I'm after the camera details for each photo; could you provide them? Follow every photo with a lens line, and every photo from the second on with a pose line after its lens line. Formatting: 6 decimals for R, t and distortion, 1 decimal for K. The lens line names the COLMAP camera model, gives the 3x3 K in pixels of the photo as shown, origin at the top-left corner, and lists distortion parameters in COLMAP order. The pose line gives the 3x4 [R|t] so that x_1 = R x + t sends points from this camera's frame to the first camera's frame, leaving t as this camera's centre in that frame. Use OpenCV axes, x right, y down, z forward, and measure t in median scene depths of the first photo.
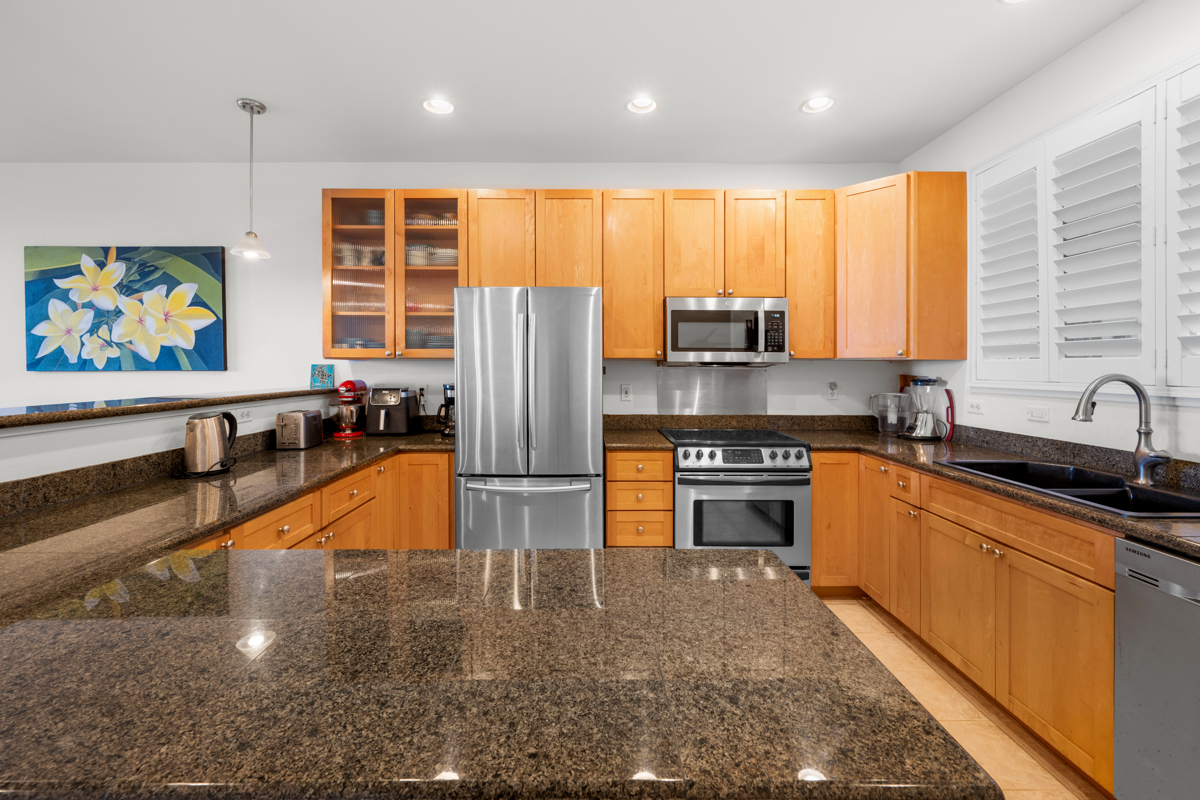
lens RADIAL K [[497.0, 0, 591.8], [0, 497.0, 368.9], [0, 0, 1]] dist [-0.001320, -0.000245]
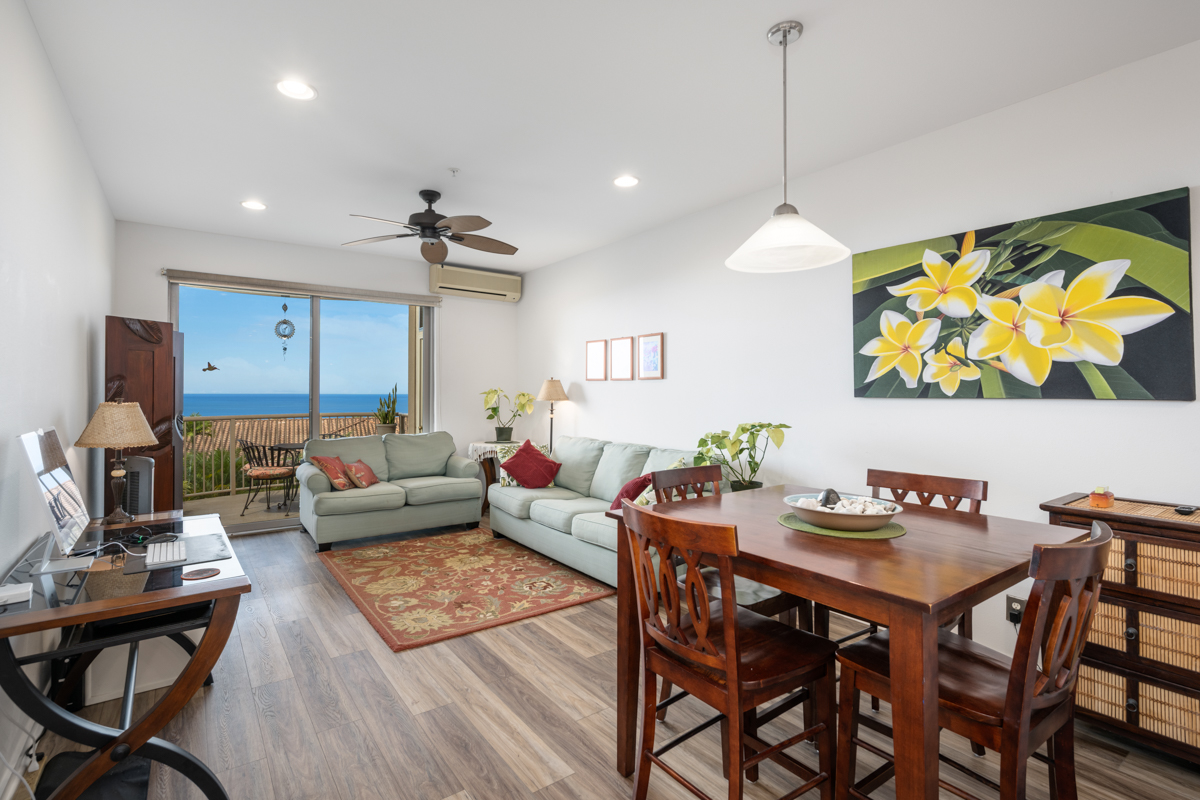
lens RADIAL K [[557.0, 0, 555.5], [0, 557.0, 389.0], [0, 0, 1]] dist [-0.006631, 0.000475]
pose [[0.551230, -0.004025, -0.834343, -0.664677], [-0.009848, 0.999887, -0.011330, 0.005881], [0.834295, 0.014462, 0.551129, 0.030669]]
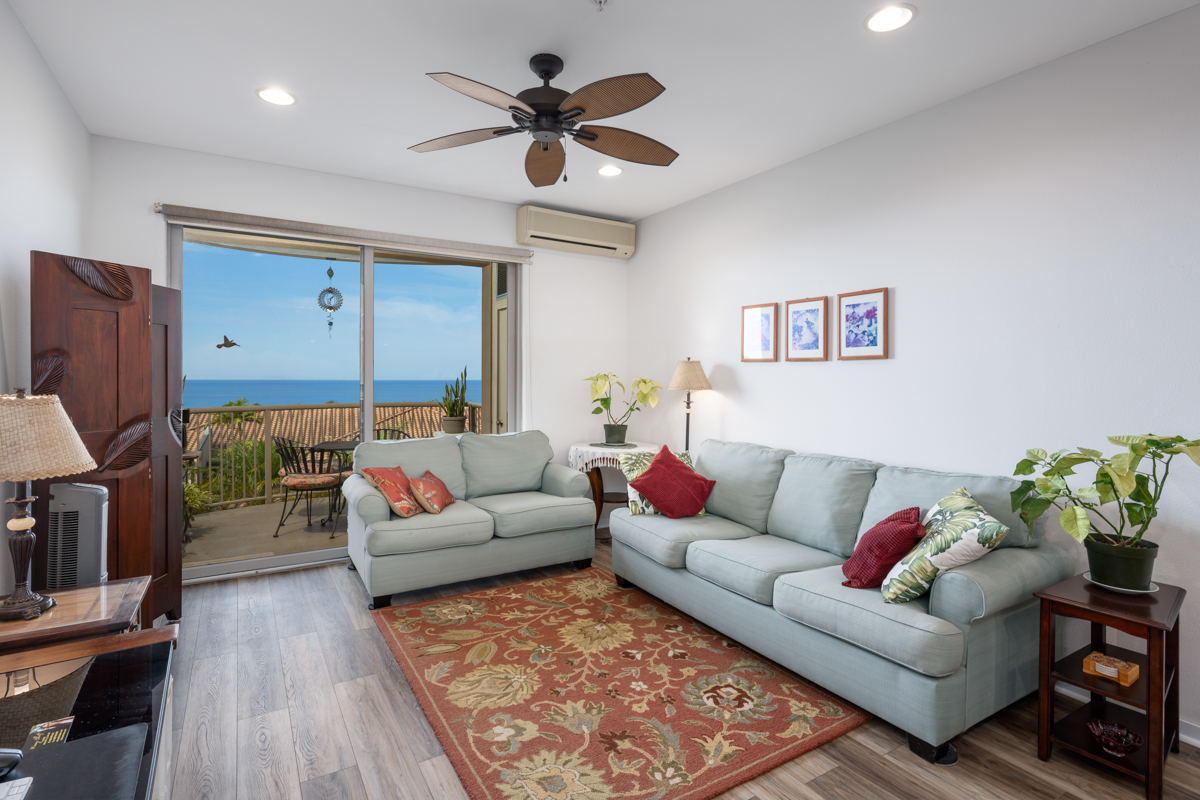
lens RADIAL K [[585.1, 0, 576.1], [0, 585.1, 378.4], [0, 0, 1]] dist [0.000870, -0.000336]
pose [[0.496762, 0.003379, -0.867880, -1.124883], [-0.012394, 0.999918, -0.003202, 0.004810], [0.867798, 0.012347, 0.496764, 0.109564]]
